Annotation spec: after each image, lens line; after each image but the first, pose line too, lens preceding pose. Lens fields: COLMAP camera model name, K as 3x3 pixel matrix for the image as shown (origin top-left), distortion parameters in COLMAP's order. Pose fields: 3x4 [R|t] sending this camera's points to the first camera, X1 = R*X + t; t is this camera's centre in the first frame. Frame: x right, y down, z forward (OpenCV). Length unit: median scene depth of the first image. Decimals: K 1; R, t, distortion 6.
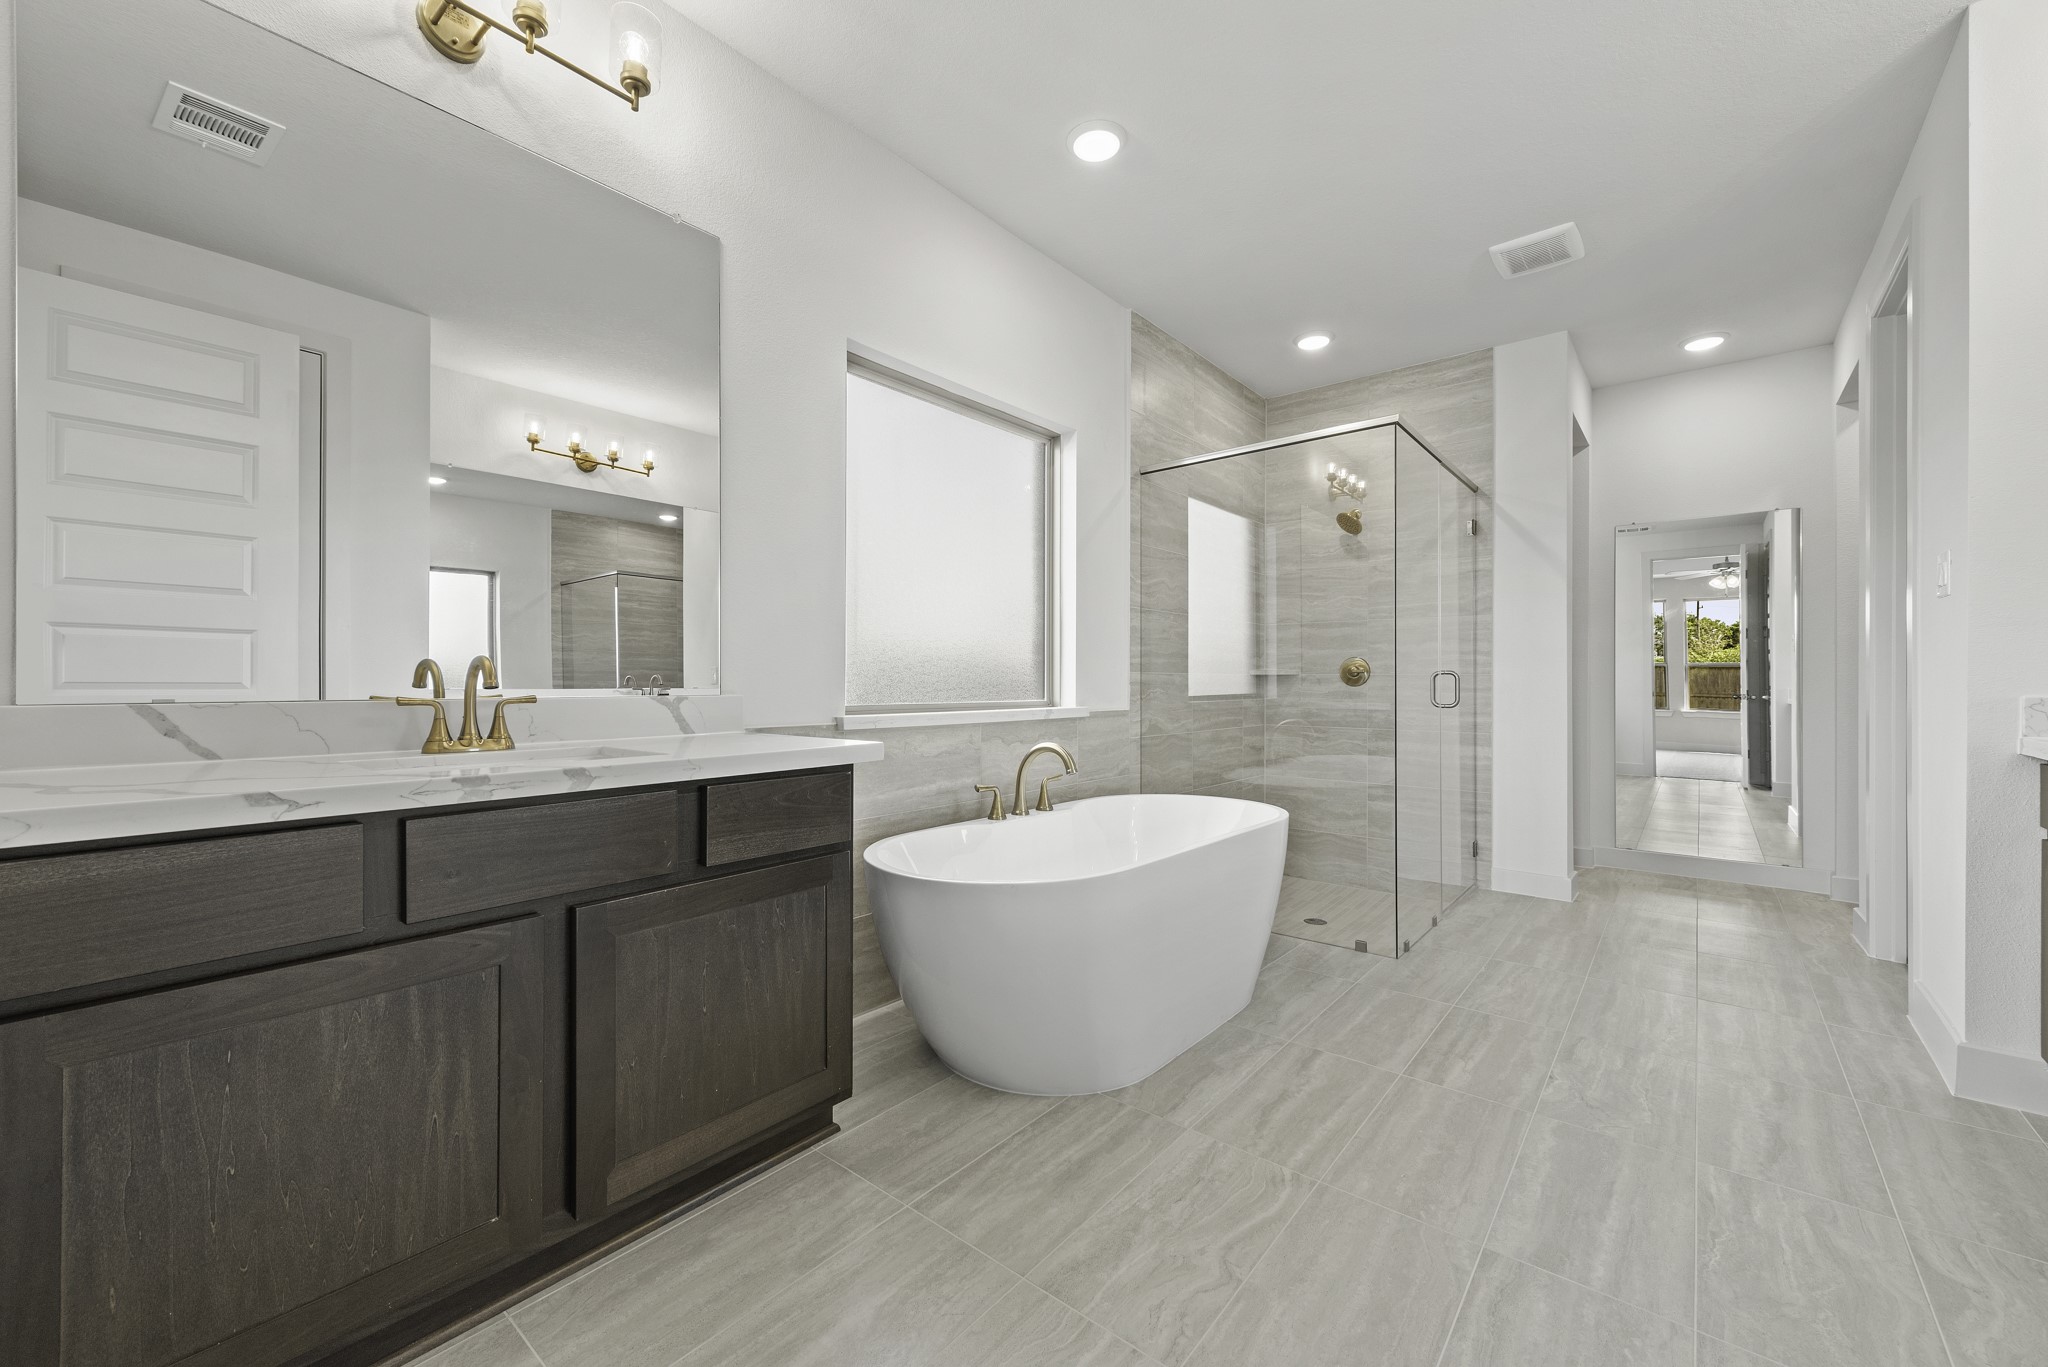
lens RADIAL K [[803.5, 0, 1032.6], [0, 803.5, 684.1], [0, 0, 1]] dist [0.012121, -0.002660]
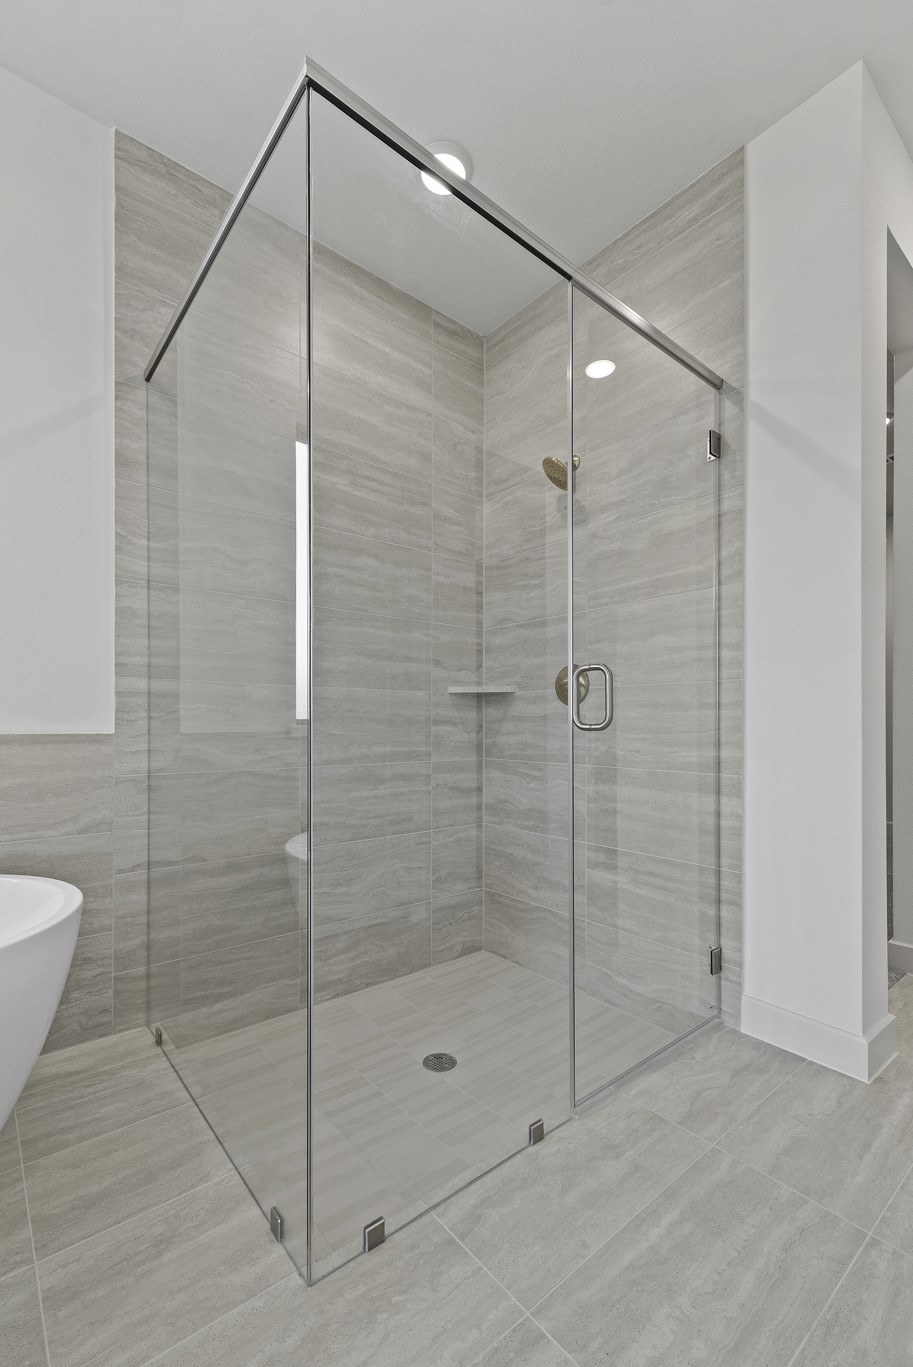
lens RADIAL K [[582.8, 0, 472.8], [0, 582.8, 728.5], [0, 0, 1]] dist [0.003895, -0.000281]
pose [[0.982303, 0.000604, -0.187296, 0.493835], [-0.000401, 0.999999, 0.001121, 0.026921], [0.187296, -0.001026, 0.982303, 0.575309]]
